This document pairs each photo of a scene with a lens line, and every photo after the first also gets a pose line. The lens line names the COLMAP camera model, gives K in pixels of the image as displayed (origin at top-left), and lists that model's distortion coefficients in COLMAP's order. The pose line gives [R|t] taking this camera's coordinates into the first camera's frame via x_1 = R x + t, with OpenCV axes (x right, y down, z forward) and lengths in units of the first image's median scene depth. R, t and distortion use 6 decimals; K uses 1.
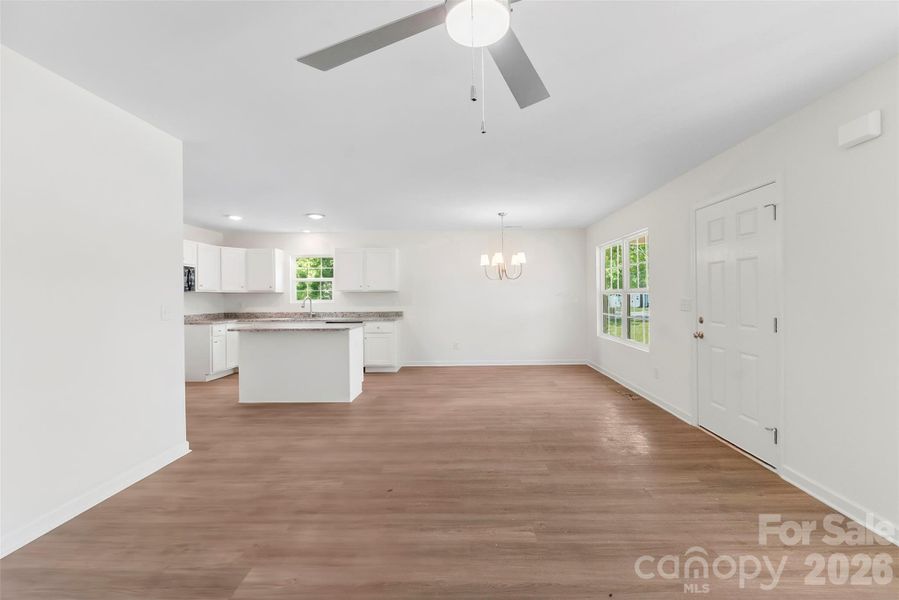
lens RADIAL K [[369.2, 0, 449.5], [0, 369.2, 300.0], [0, 0, 1]] dist [0.003286, 0.000131]
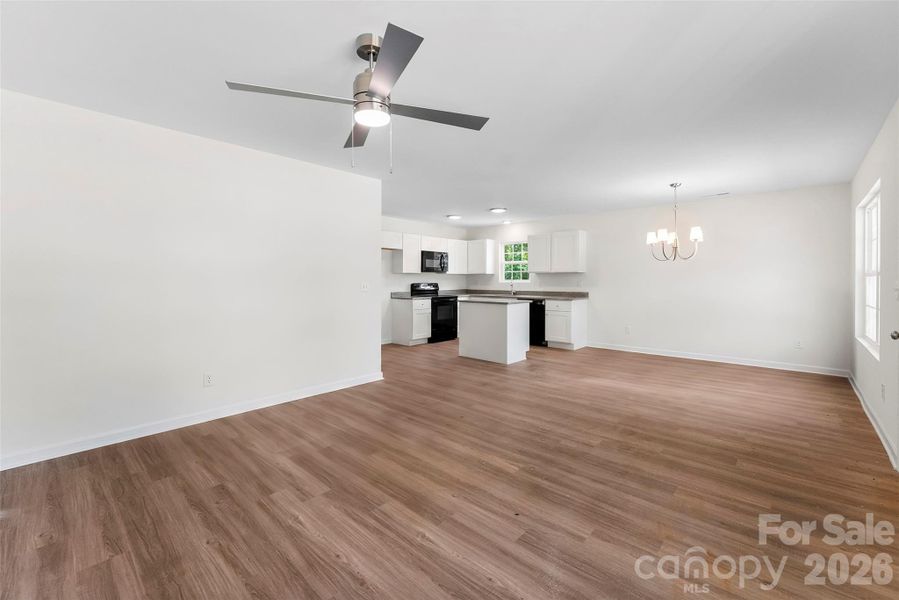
lens RADIAL K [[362.9, 0, 445.6], [0, 362.9, 287.2], [0, 0, 1]] dist [0.001107, 0.000046]
pose [[0.754003, 0.025443, -0.656377, 0.485649], [-0.017653, 0.999674, 0.018472, 0.010639], [0.656633, -0.002341, 0.754206, -0.031491]]
